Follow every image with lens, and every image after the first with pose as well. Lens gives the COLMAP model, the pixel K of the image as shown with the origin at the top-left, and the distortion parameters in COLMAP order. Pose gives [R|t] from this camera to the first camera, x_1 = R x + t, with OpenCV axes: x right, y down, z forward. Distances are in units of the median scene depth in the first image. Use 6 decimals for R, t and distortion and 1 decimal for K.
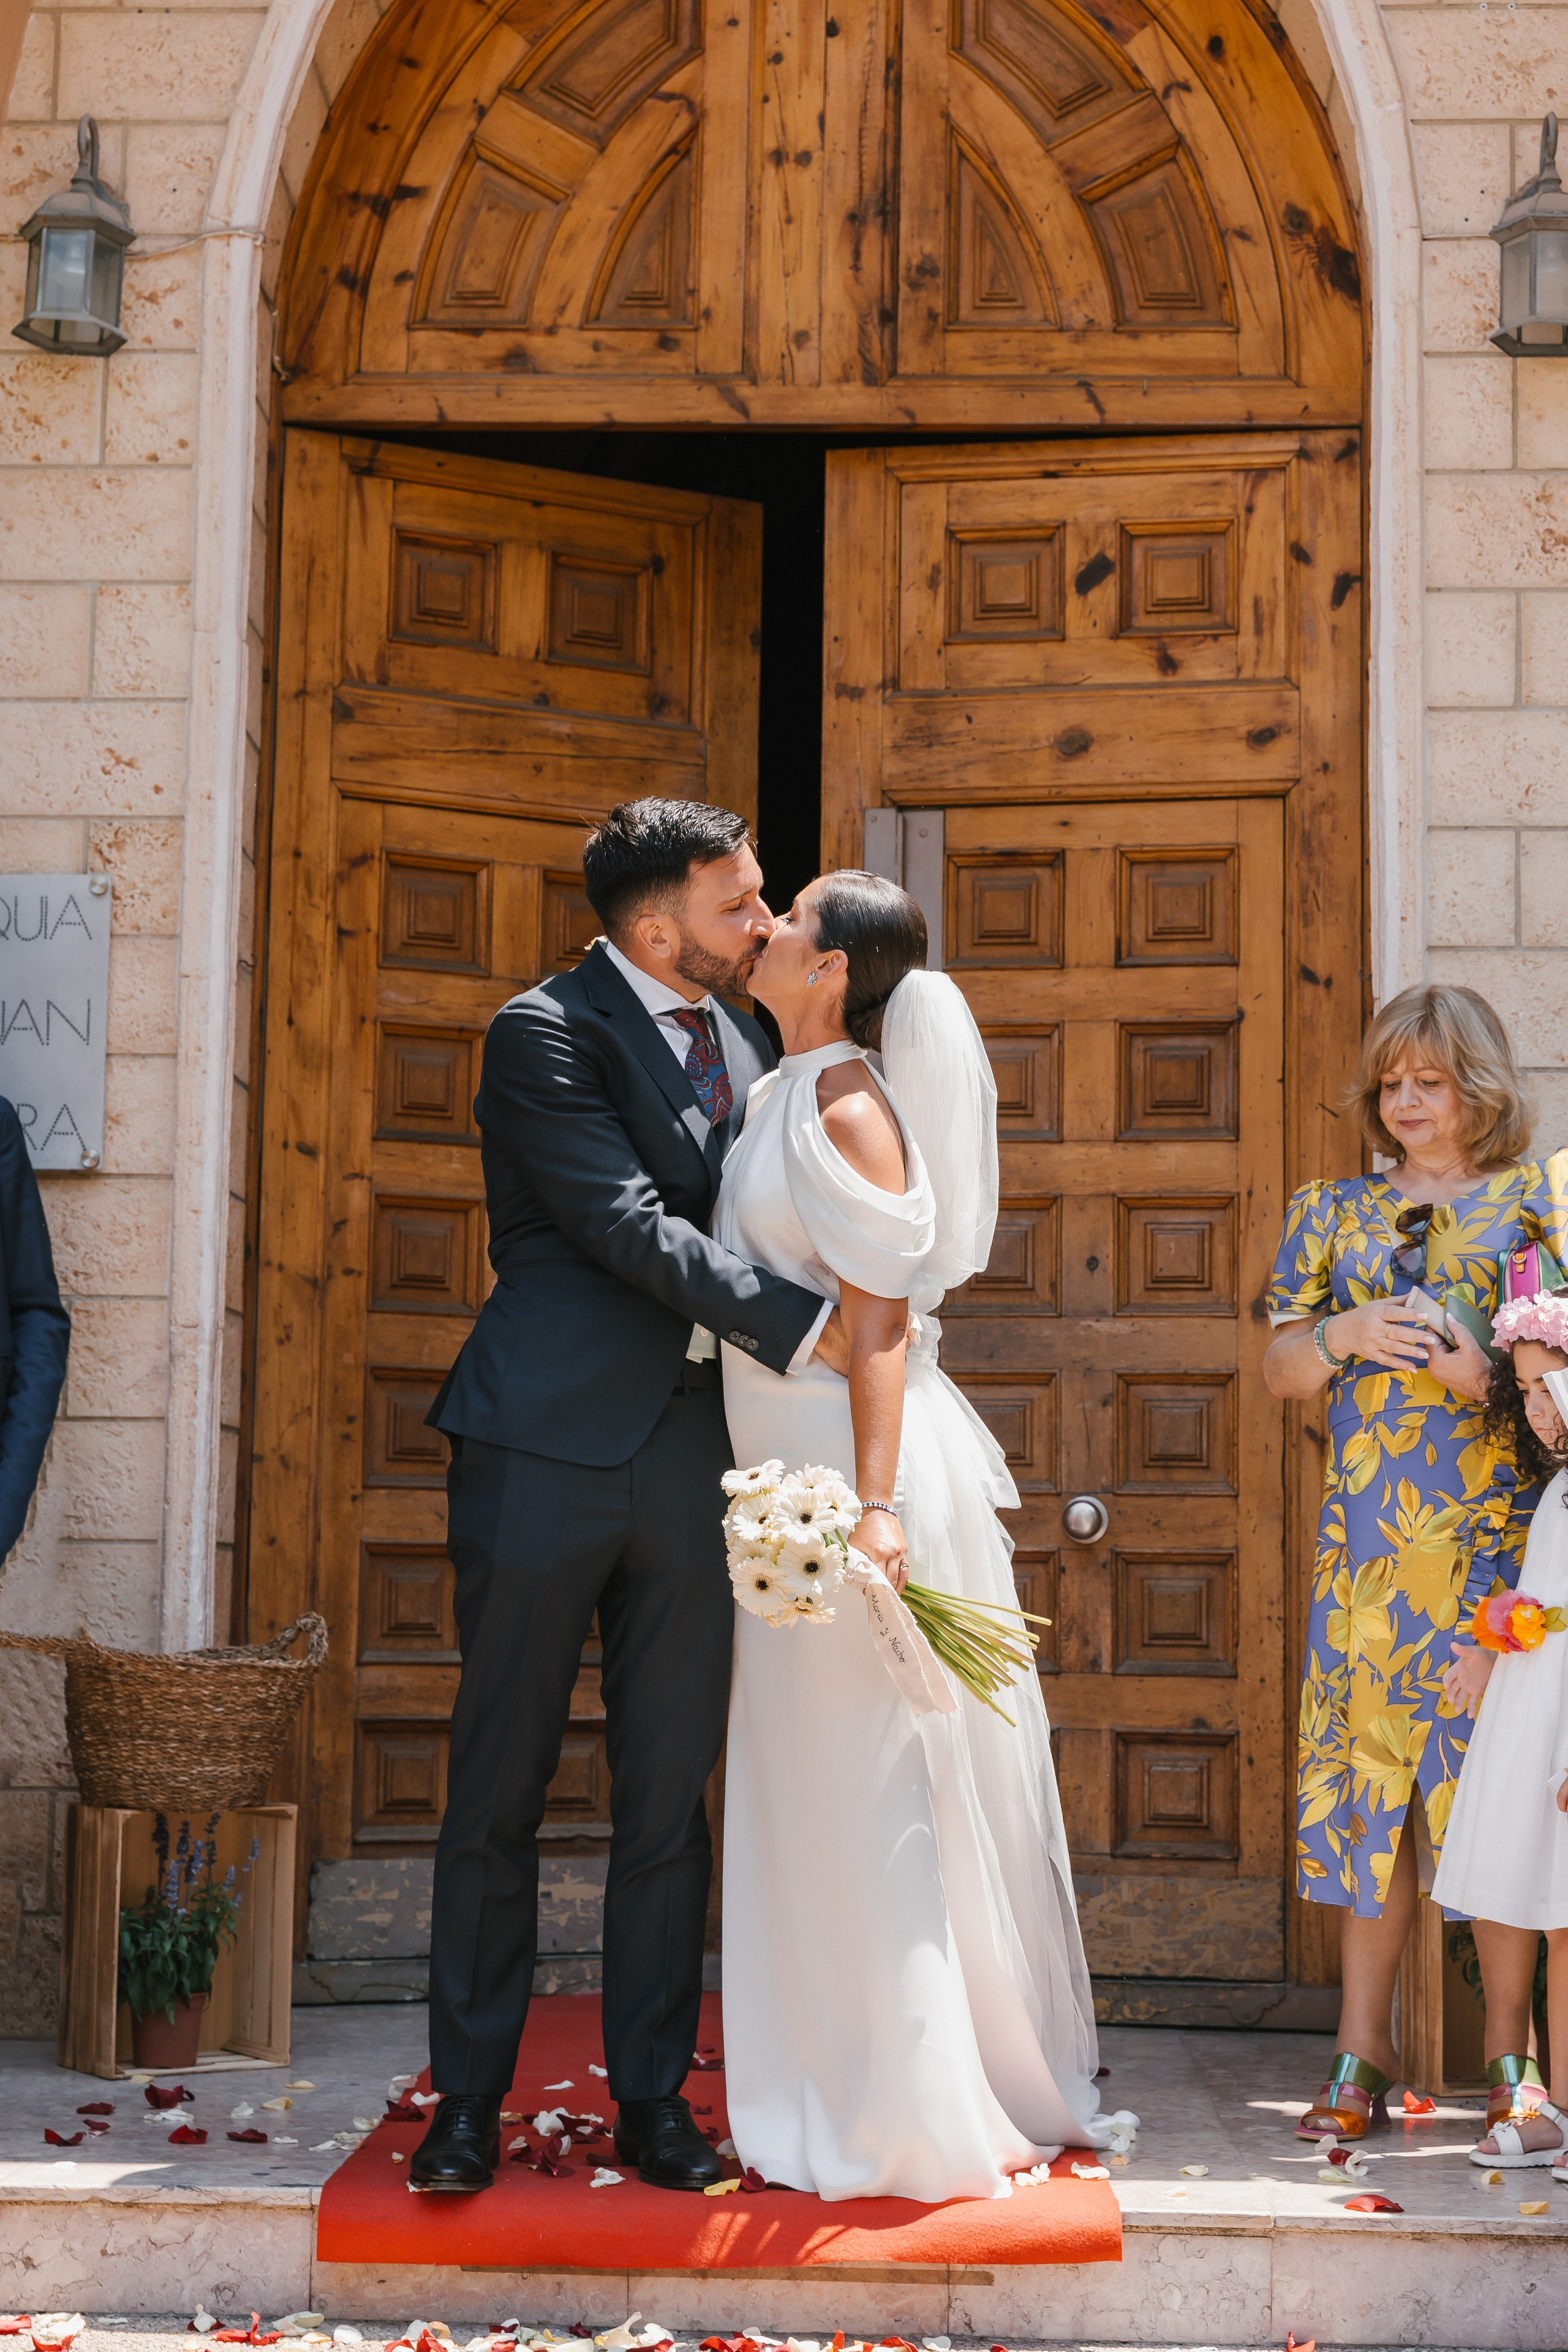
lens RADIAL K [[3863.7, 0, 770.6], [0, 3863.7, 1171.3], [0, 0, 1]] dist [-0.011728, -0.012326]
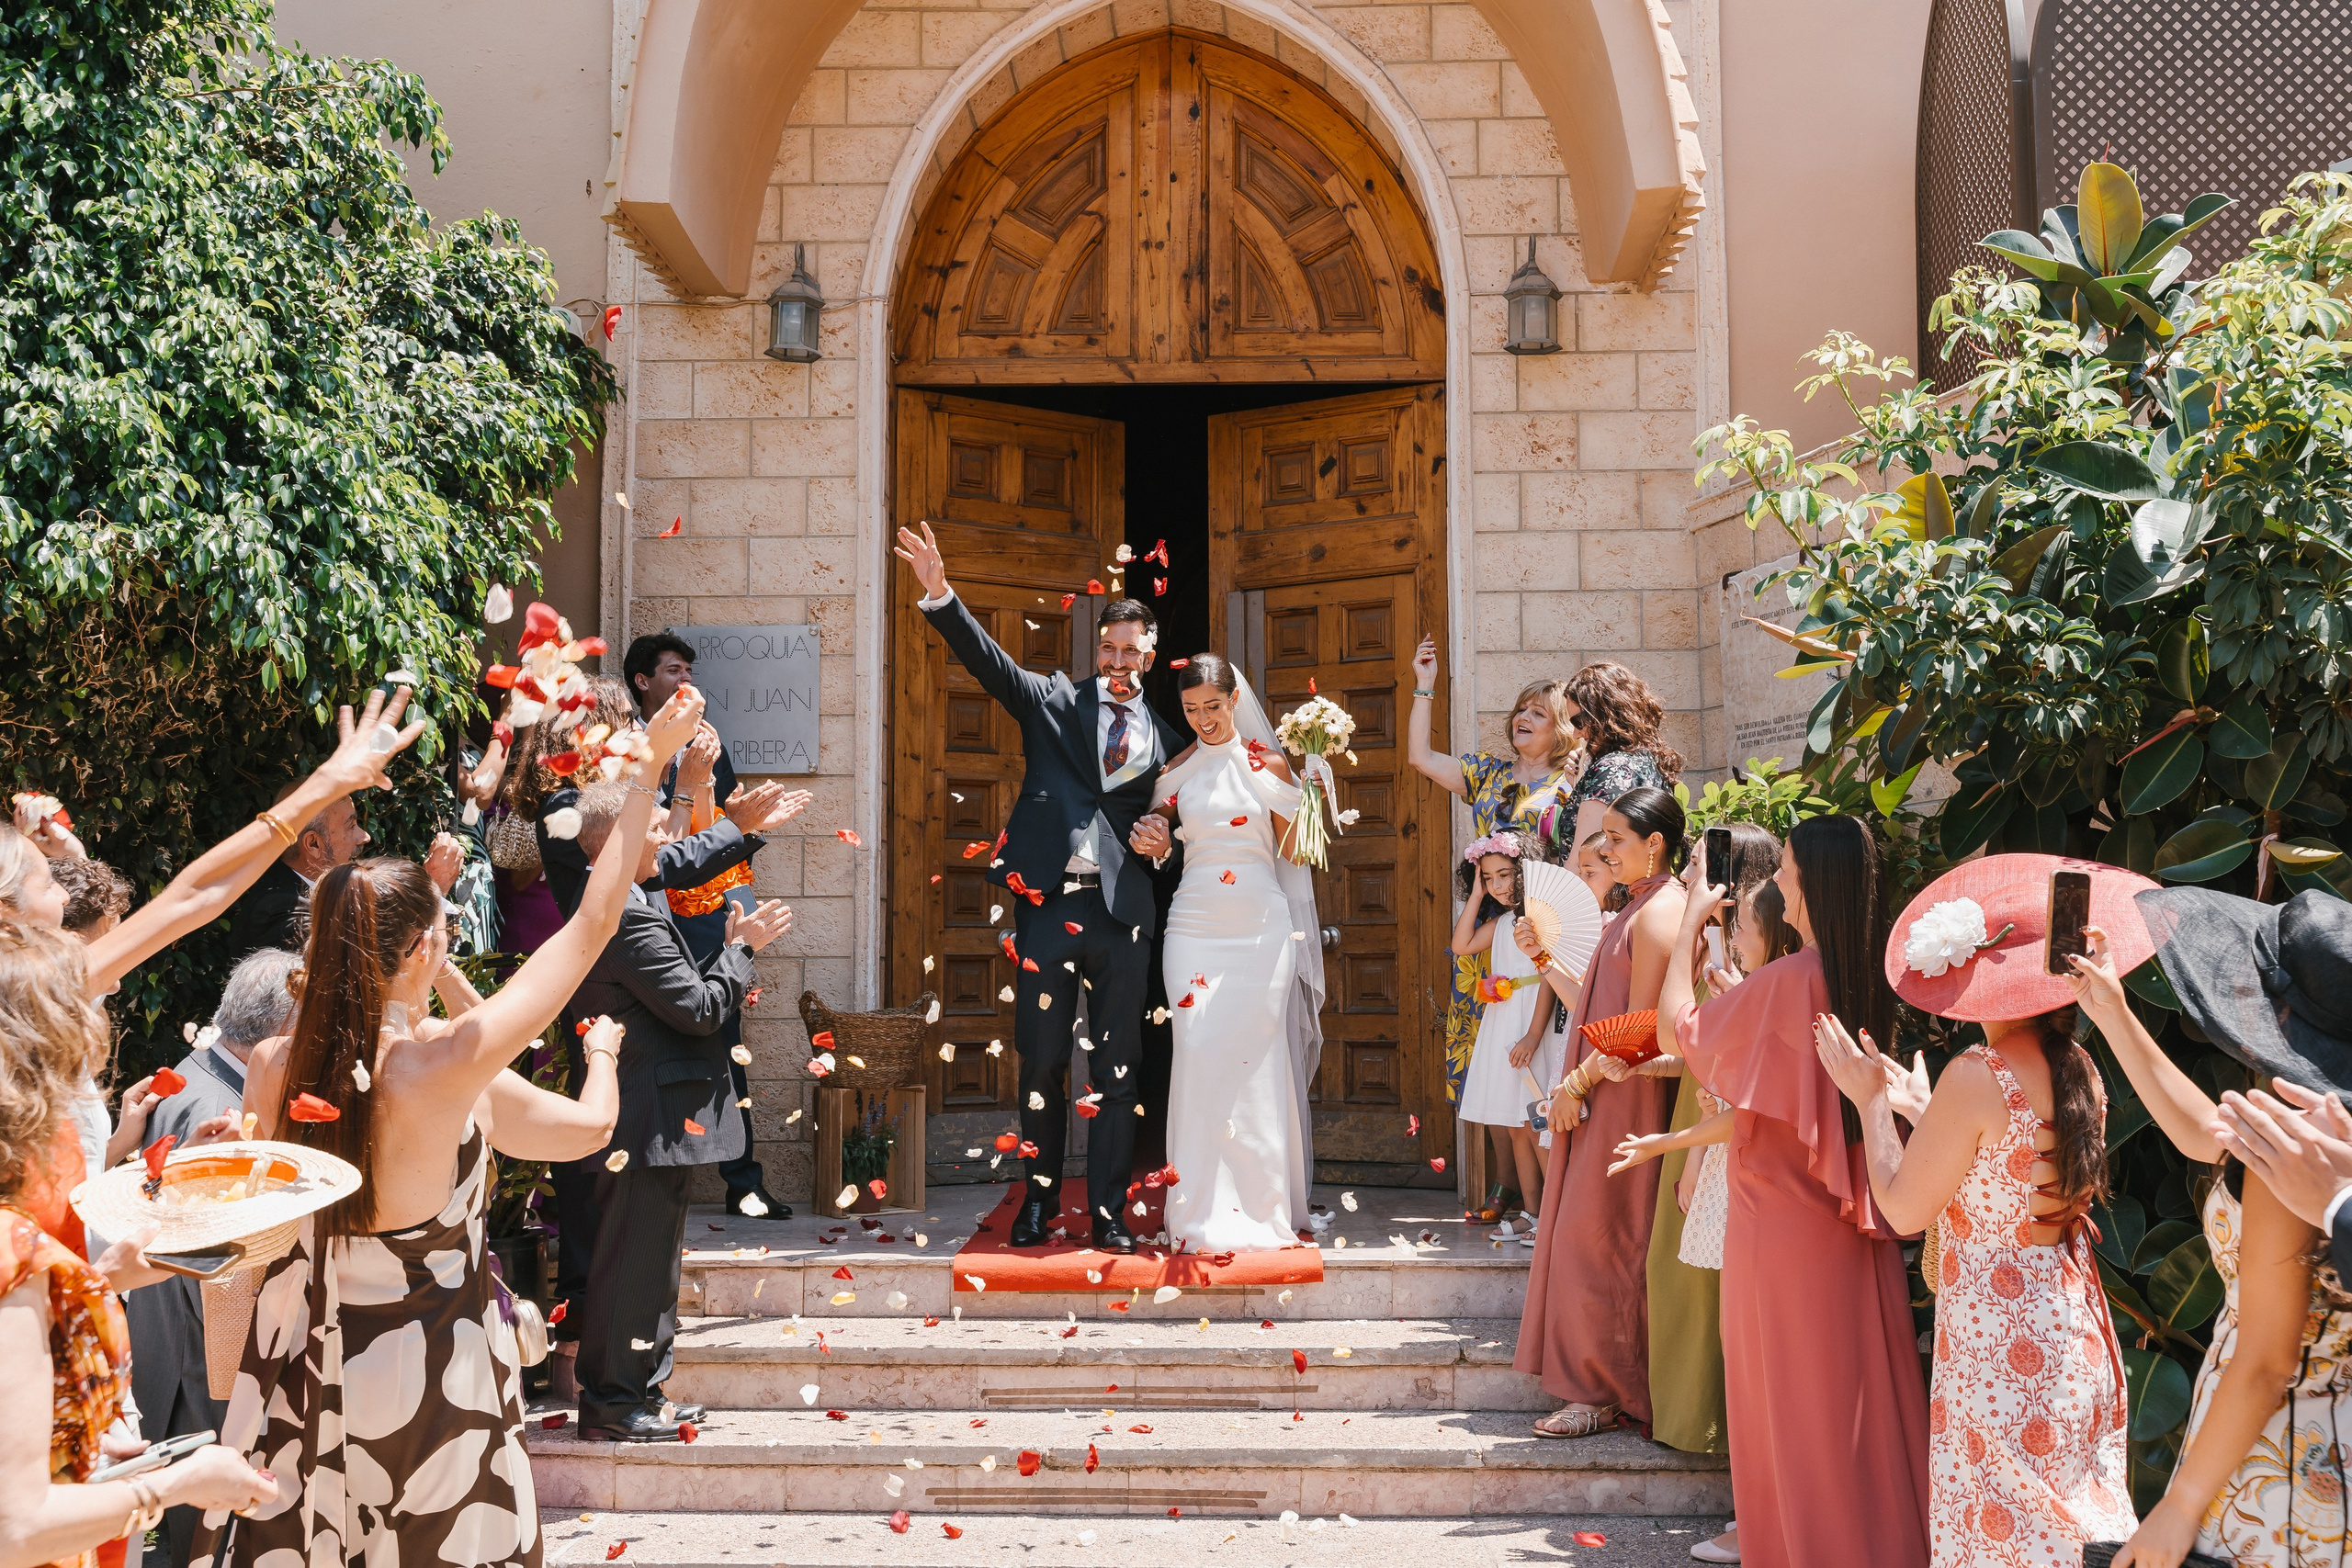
lens RADIAL K [[2458.8, 0, 1176.0], [0, 2458.8, 784.0], [0, 0, 1]] dist [-0.019717, 0.007254]
pose [[0.999786, -0.017002, 0.011758, -0.002660], [0.016589, 0.999271, 0.034377, -0.033876], [-0.012334, -0.034174, 0.999340, -0.265855]]
